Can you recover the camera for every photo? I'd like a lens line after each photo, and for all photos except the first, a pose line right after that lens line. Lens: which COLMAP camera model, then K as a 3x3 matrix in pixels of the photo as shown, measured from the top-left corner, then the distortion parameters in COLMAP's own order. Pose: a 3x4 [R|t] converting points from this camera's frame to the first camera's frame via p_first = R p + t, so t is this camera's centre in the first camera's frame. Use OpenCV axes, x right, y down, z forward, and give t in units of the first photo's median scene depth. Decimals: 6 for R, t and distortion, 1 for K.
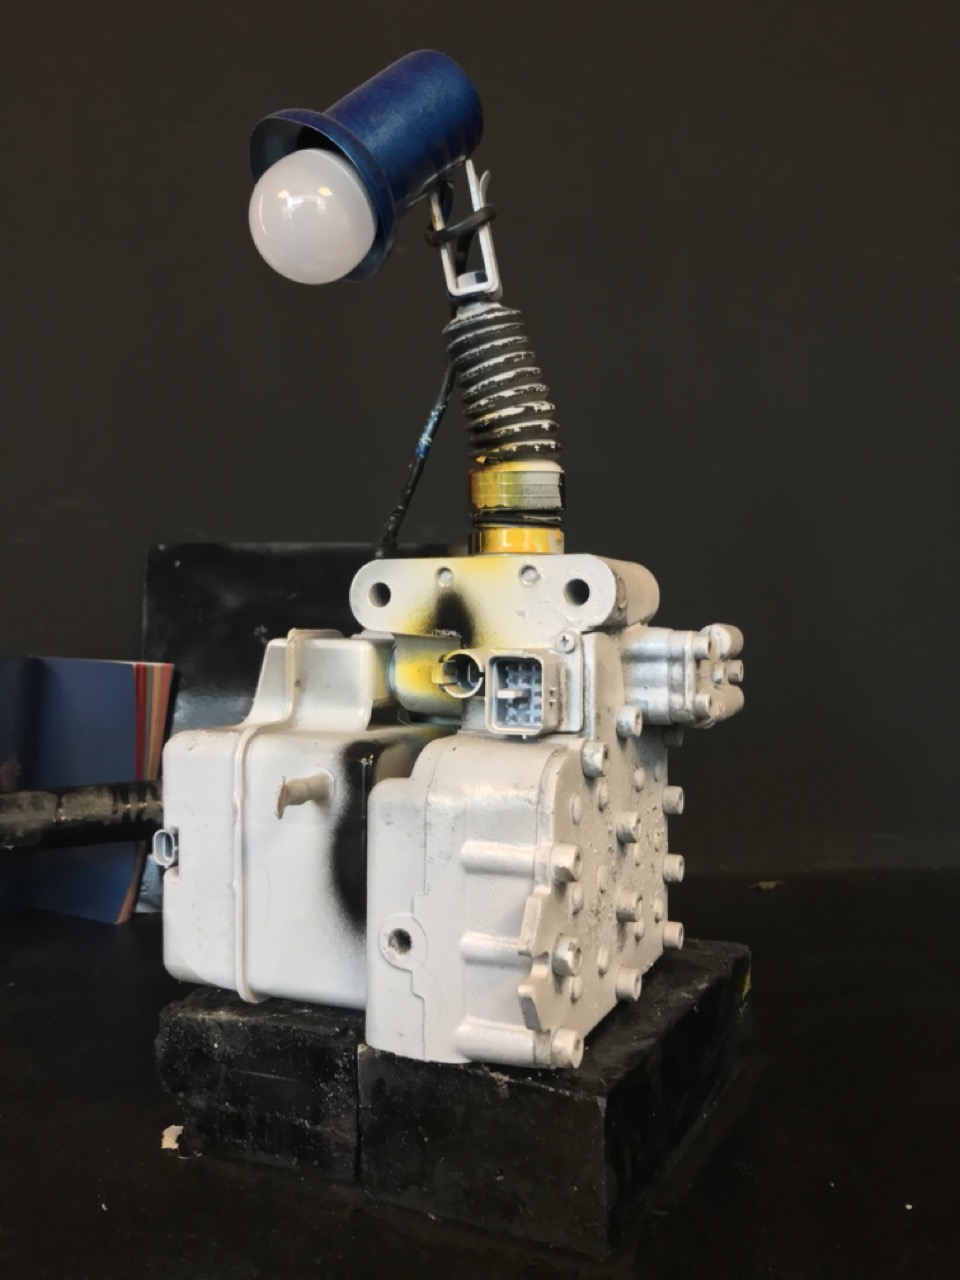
lens RADIAL K [[1067.4, 0, 489.6], [0, 1067.4, 621.8], [0, 0, 1]] dist [0.026823, -0.037344]
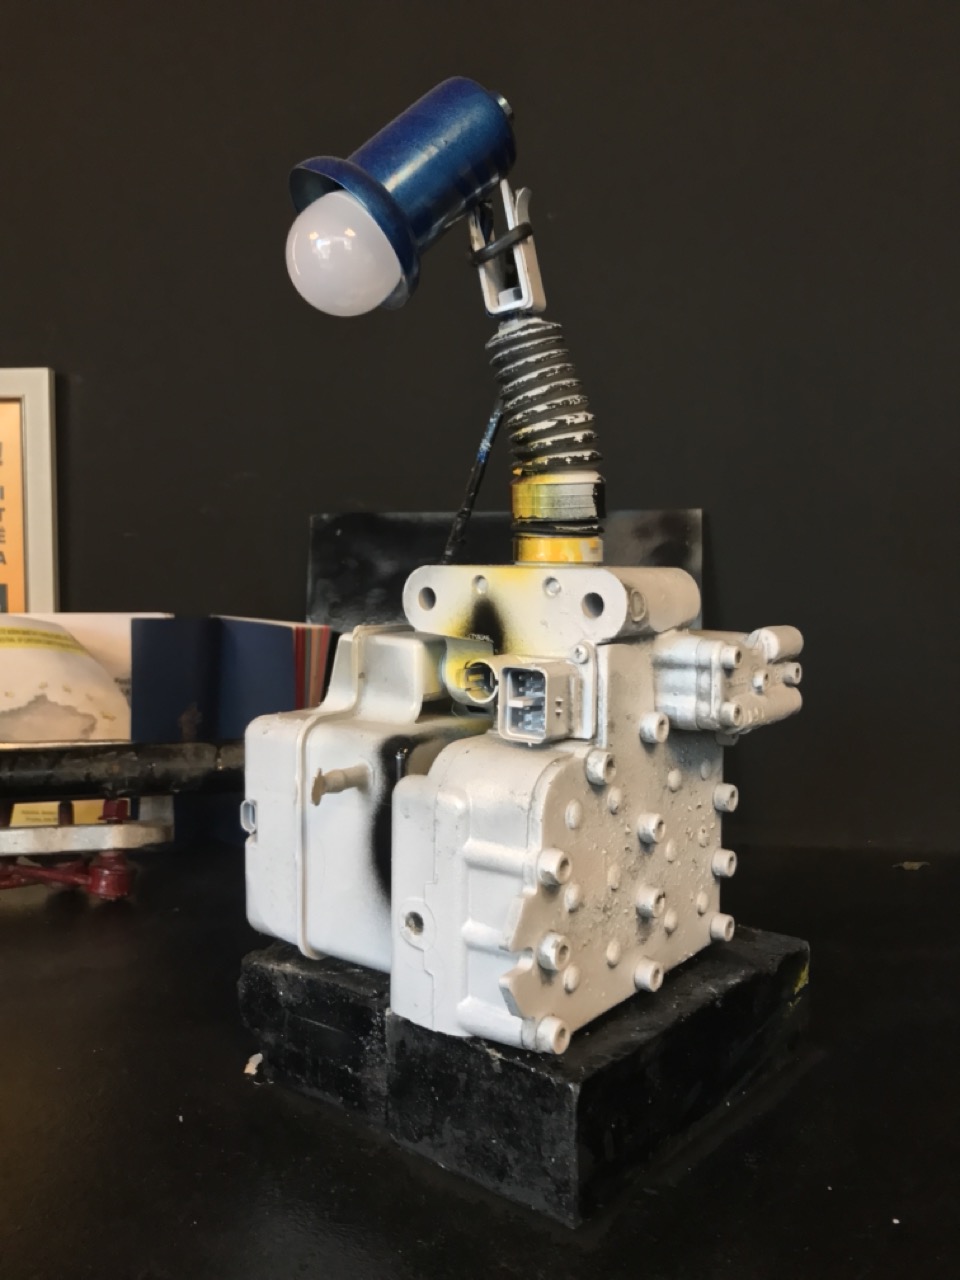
lens RADIAL K [[1067.4, 0, 485.4], [0, 1067.4, 629.4], [0, 0, 1]] dist [0.026823, -0.037344]
pose [[0.972959, 0.023419, -0.229786, 0.208013], [-0.006420, 0.997204, 0.074449, -0.076939], [0.230887, -0.070961, 0.970390, -0.031038]]
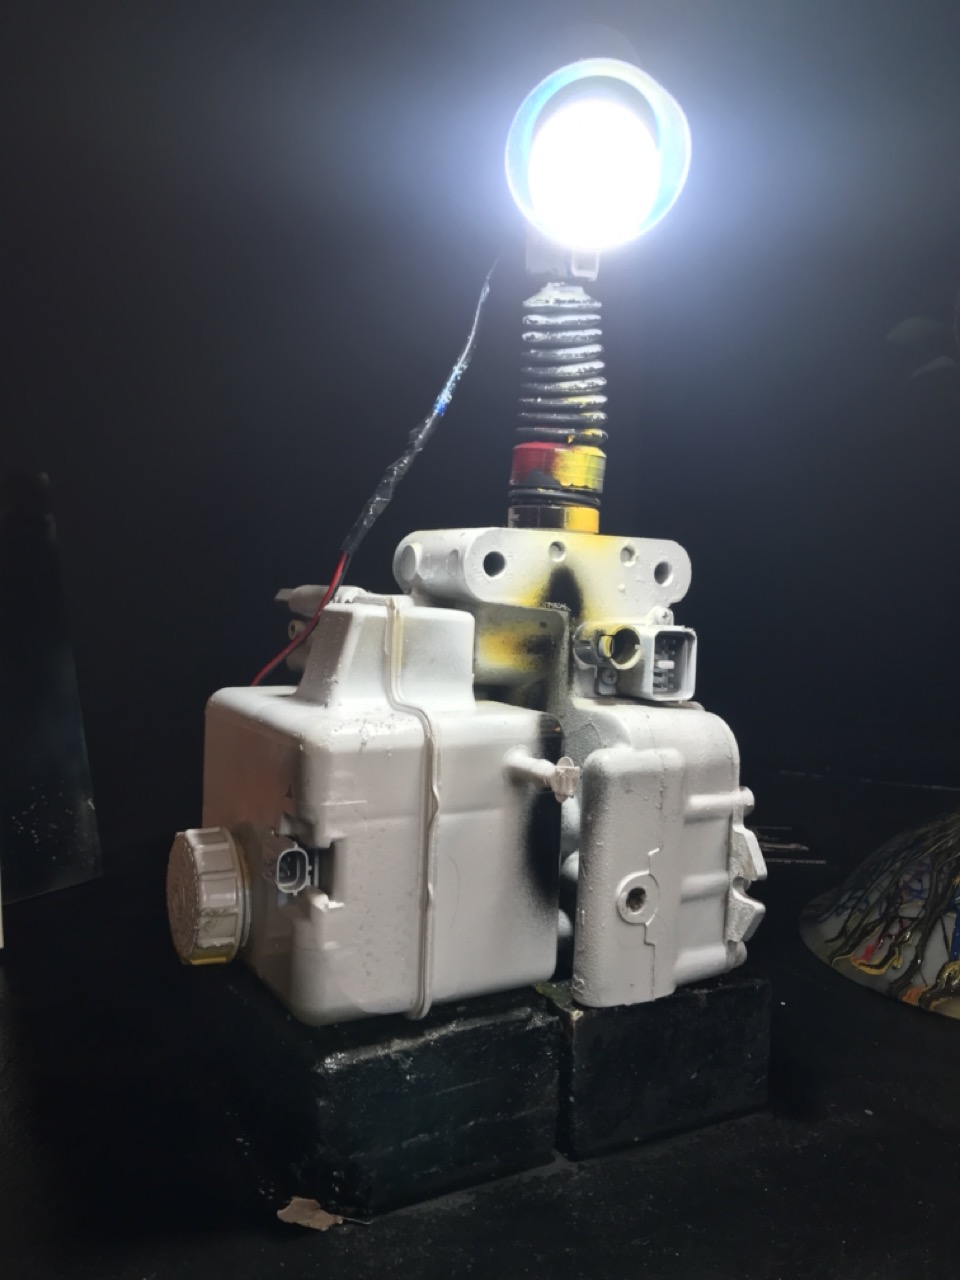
lens RADIAL K [[1067.4, 0, 503.7], [0, 1067.4, 629.2], [0, 0, 1]] dist [0.026823, -0.037344]
pose [[0.565310, -0.006922, 0.824850, -0.918298], [-0.048057, 0.997990, 0.041311, -0.007169], [-0.823478, -0.062994, 0.563841, 0.463858]]
